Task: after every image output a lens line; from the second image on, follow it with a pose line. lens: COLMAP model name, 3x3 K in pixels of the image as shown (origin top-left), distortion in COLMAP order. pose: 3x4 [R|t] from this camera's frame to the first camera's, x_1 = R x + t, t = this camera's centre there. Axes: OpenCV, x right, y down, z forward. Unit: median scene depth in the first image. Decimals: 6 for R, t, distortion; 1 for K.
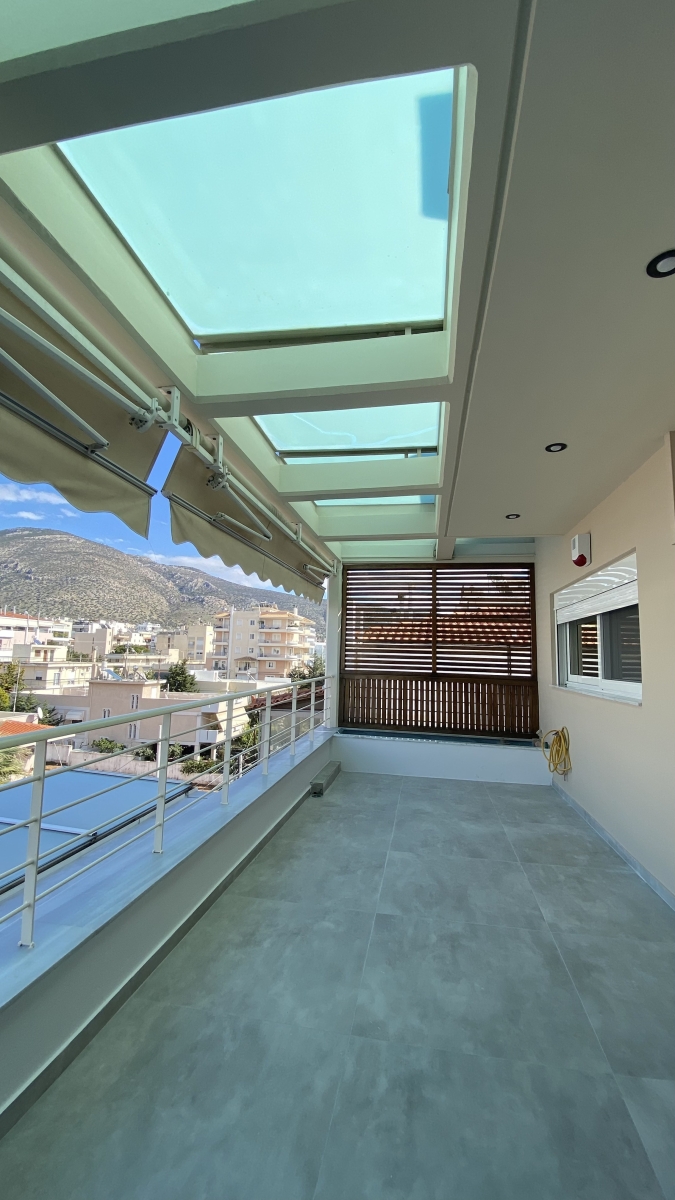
lens RADIAL K [[488.9, 0, 337.5], [0, 488.9, 600.0], [0, 0, 1]] dist [0.077840, -0.047814]
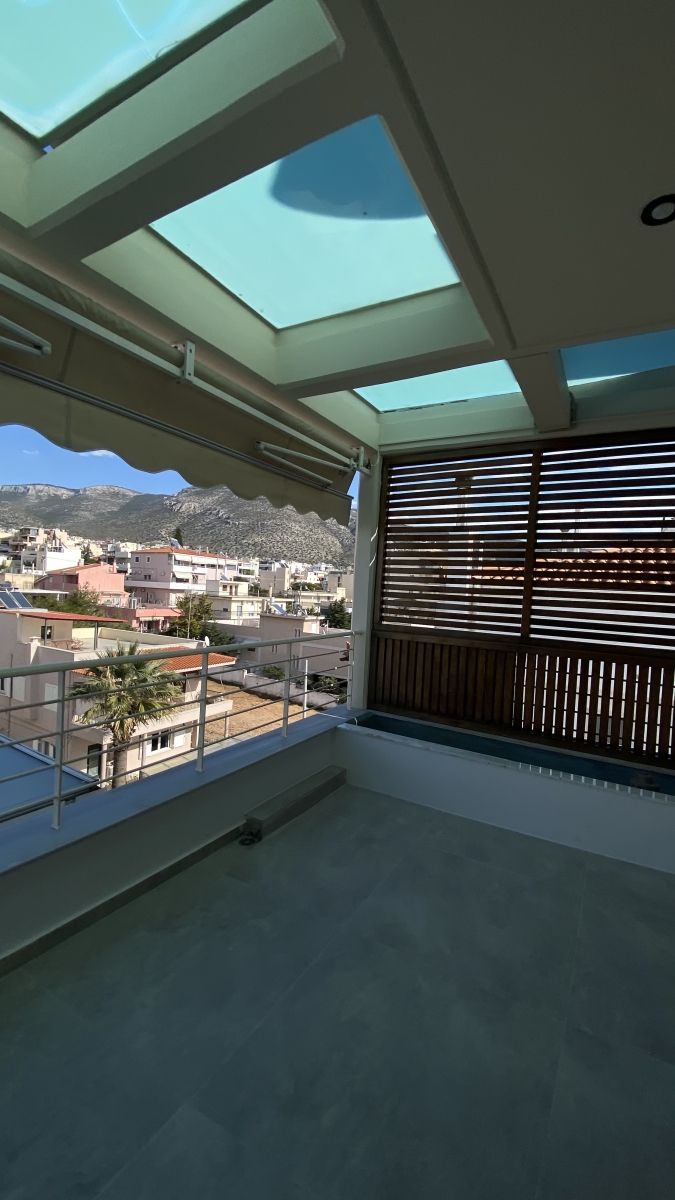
lens RADIAL K [[480.0, 0, 340.7], [0, 480.0, 602.3], [0, 0, 1]] dist [0.032059, -0.028942]
pose [[0.939362, 0.033452, -0.341292, 0.142474], [0.009617, 0.992270, 0.123727, 0.028154], [0.342793, -0.119507, 0.931779, 0.315203]]
